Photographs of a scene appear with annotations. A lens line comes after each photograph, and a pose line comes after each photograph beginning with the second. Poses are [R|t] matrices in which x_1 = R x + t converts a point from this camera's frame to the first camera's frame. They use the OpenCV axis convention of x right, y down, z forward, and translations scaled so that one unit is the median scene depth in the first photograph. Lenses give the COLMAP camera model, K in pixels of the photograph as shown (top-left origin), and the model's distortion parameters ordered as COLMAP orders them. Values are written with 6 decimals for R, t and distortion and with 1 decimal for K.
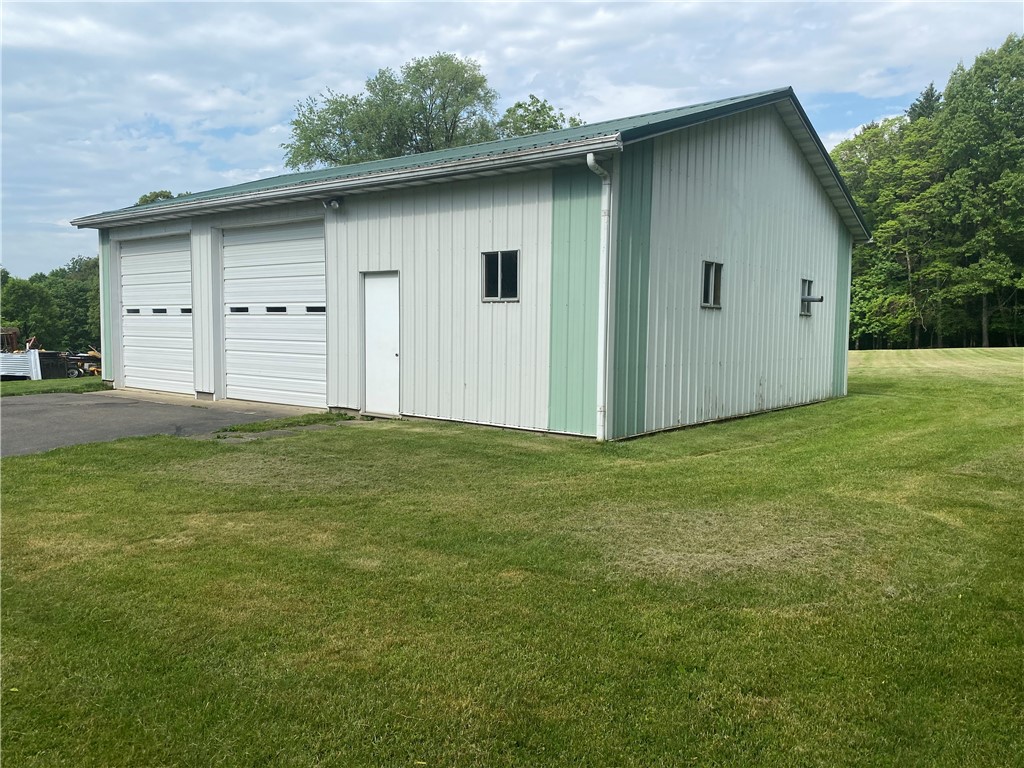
lens RADIAL K [[784.1, 0, 513.6], [0, 784.1, 381.6], [0, 0, 1]] dist [0.009106, -0.020453]
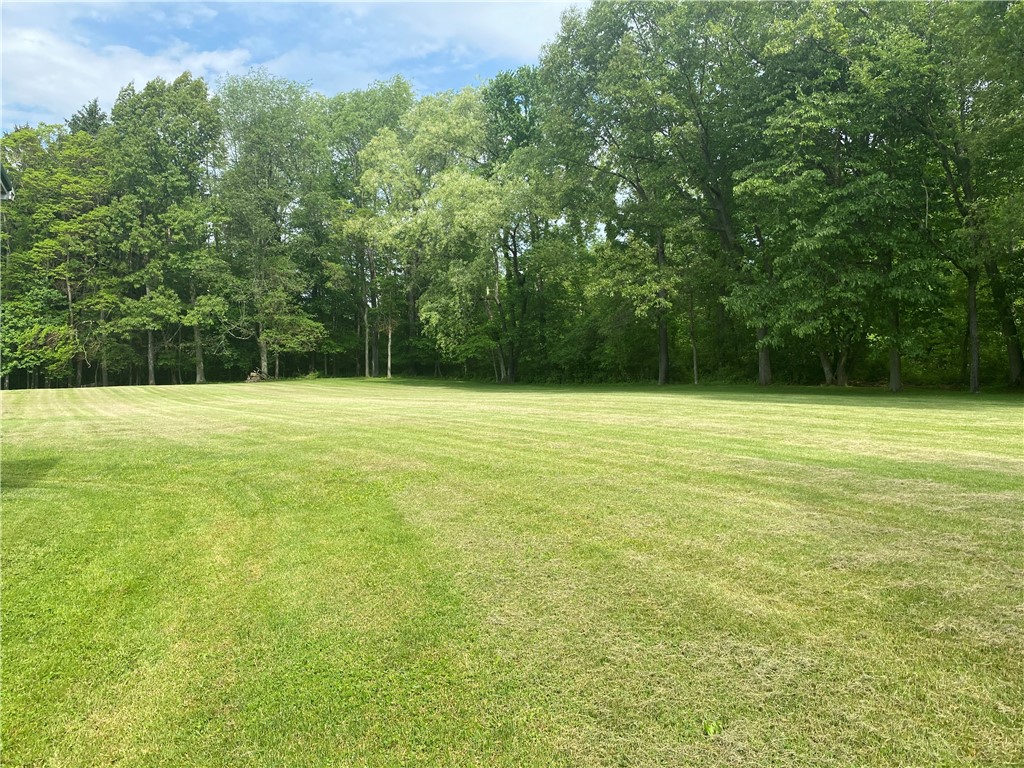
lens RADIAL K [[784.1, 0, 533.2], [0, 784.1, 356.4], [0, 0, 1]] dist [0.009106, -0.020453]
pose [[0.539055, 0.024785, 0.841906, 0.043591], [0.039287, 0.997739, -0.054527, -0.008152], [-0.841354, 0.062469, 0.536863, 0.093843]]
